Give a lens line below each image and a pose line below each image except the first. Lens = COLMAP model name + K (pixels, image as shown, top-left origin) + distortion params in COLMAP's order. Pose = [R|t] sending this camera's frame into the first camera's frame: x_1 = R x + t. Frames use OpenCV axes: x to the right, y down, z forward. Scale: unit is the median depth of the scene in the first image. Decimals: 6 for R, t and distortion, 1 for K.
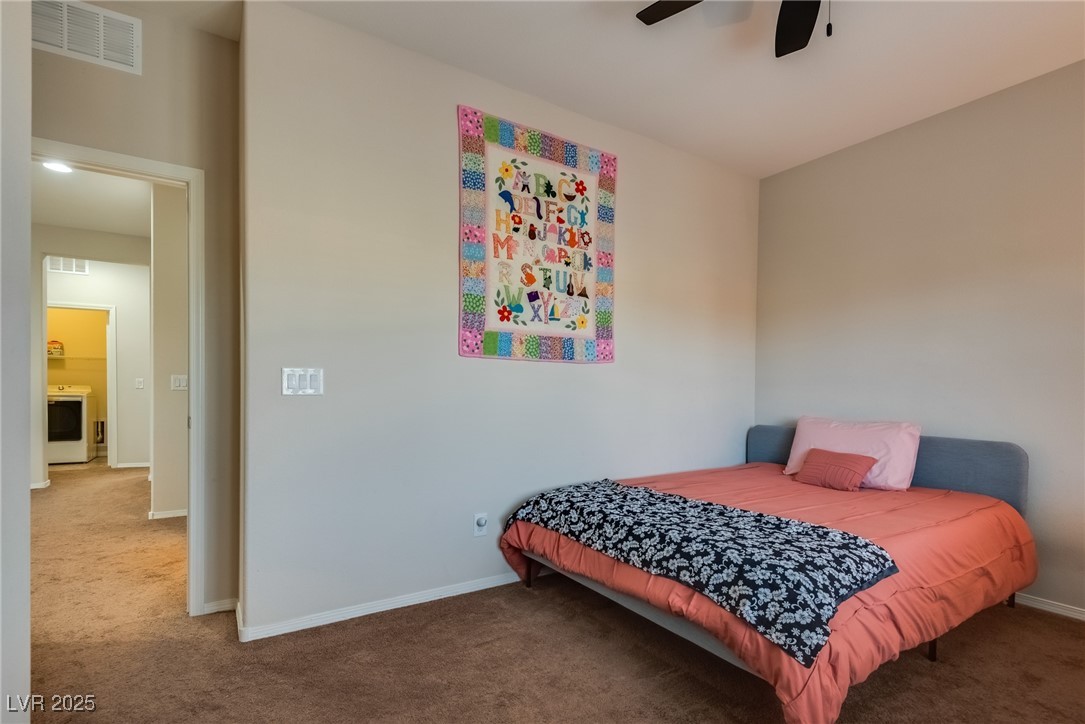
lens RADIAL K [[502.4, 0, 513.1], [0, 502.4, 392.3], [0, 0, 1]] dist [0.012693, -0.002297]
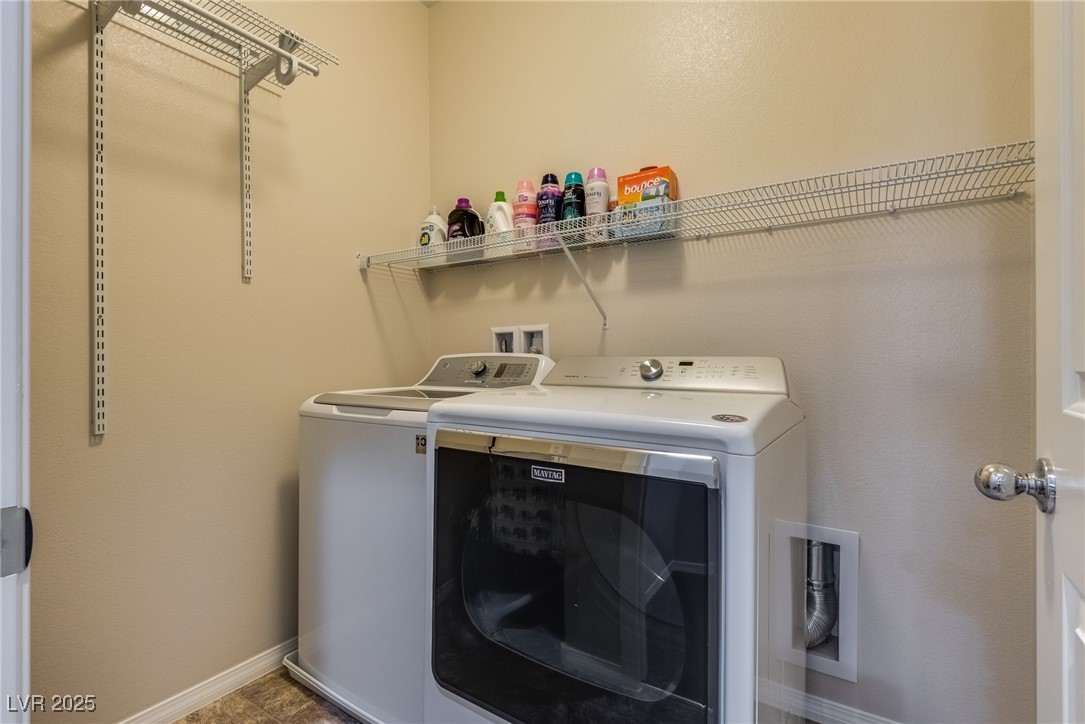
lens RADIAL K [[502.4, 0, 538.5], [0, 502.4, 361.9], [0, 0, 1]] dist [0.012693, -0.002297]
pose [[0.426600, -0.012786, -0.904350, -3.666785], [-0.006263, 0.999834, -0.017091, -0.040389], [0.904419, 0.012955, 0.426449, 4.376426]]
